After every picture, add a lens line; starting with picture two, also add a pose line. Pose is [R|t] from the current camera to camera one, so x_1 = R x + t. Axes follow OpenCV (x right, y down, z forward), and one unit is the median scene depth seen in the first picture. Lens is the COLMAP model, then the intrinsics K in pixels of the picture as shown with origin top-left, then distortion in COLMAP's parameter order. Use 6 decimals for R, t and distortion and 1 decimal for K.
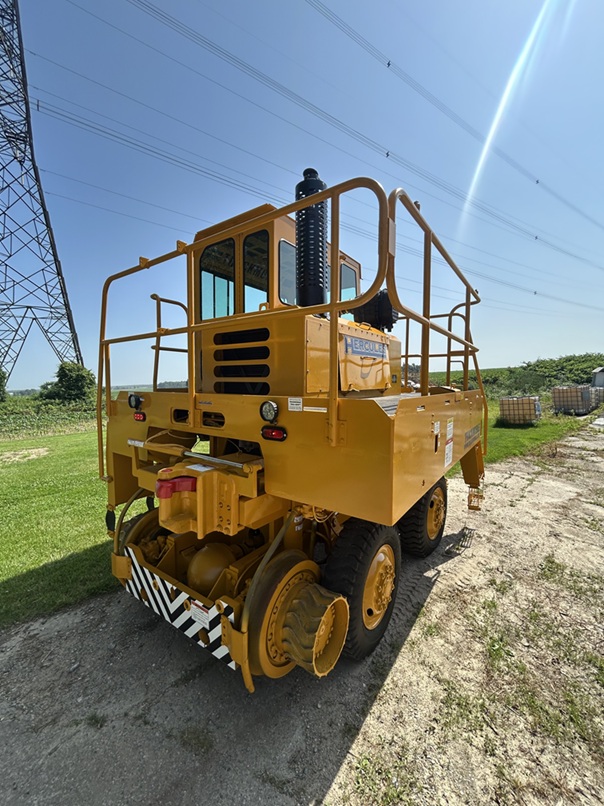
lens RADIAL K [[329.8, 0, 303.1], [0, 329.8, 405.1], [0, 0, 1]] dist [0.001723, -0.000375]
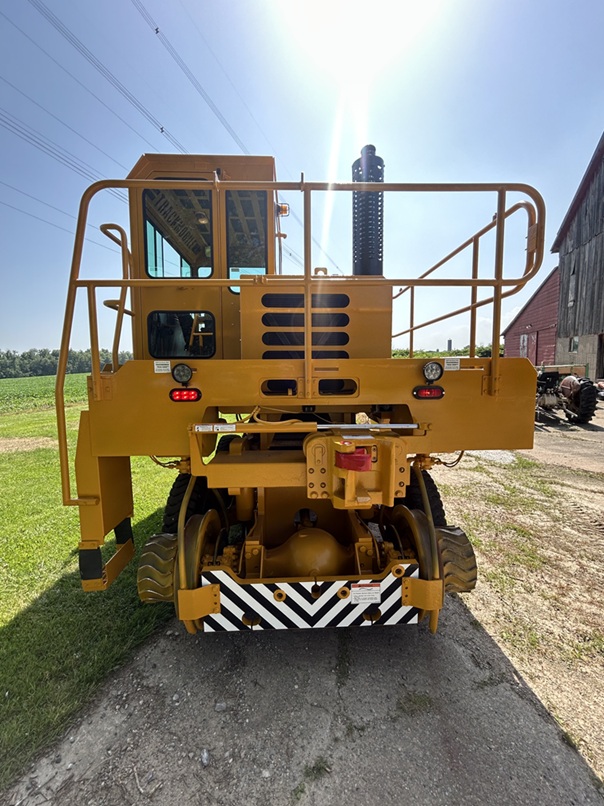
lens RADIAL K [[329.8, 0, 299.1], [0, 329.8, 405.8], [0, 0, 1]] dist [0.001723, -0.000375]
pose [[0.789431, -0.068343, 0.610023, -1.031194], [0.053227, 0.997661, 0.042891, 0.056284], [-0.611527, -0.001389, 0.791222, 0.389908]]
